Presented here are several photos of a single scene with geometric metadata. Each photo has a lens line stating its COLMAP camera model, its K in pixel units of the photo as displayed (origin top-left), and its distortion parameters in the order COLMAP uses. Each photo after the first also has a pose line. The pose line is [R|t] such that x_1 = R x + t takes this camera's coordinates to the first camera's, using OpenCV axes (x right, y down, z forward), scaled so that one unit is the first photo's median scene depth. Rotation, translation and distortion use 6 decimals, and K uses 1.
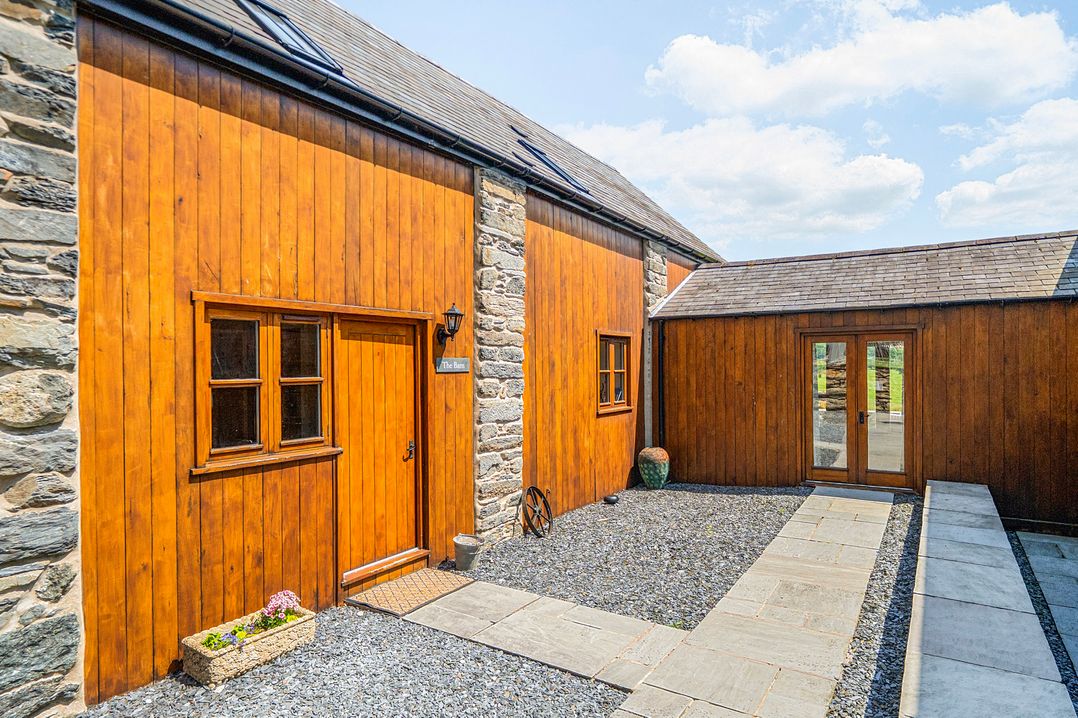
lens RADIAL K [[628.4, 0, 539.0], [0, 628.4, 359.0], [0, 0, 1]] dist [-0.001506, -0.000934]
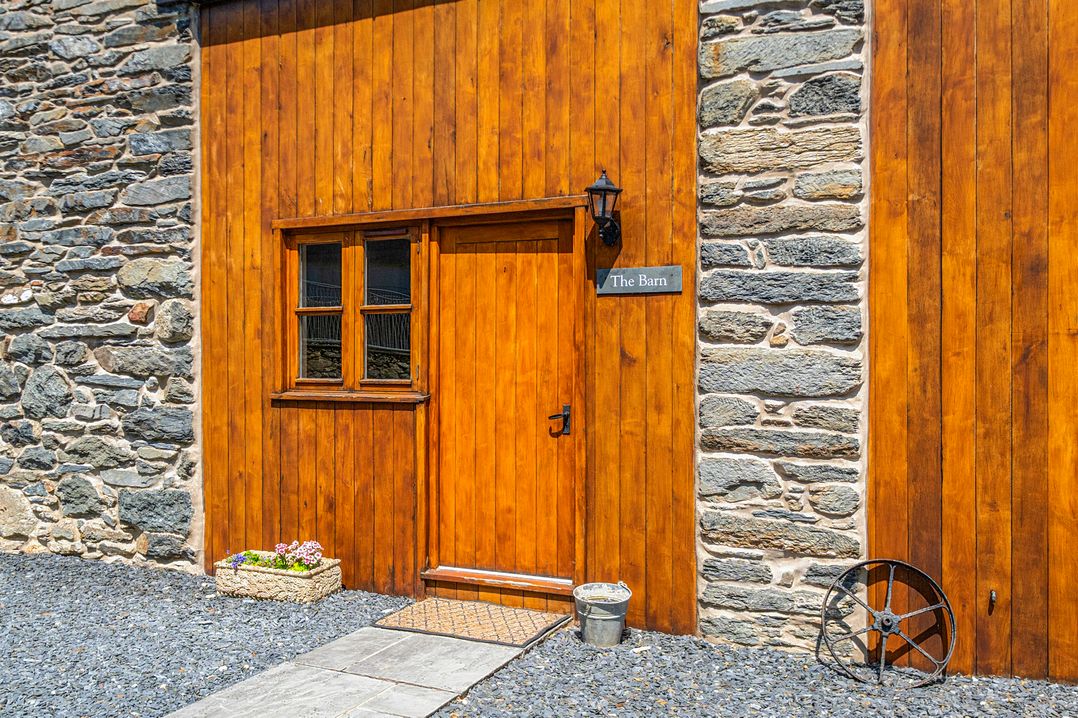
lens RADIAL K [[926.0, 0, 539.0], [0, 926.0, 359.0], [0, 0, 1]] dist [-0.000589, 0.002470]
pose [[0.142039, 0.002462, -0.989858, 0.898942], [0.004948, 0.999983, 0.003197, 0.103151], [0.989849, -0.005352, 0.142024, 1.080876]]
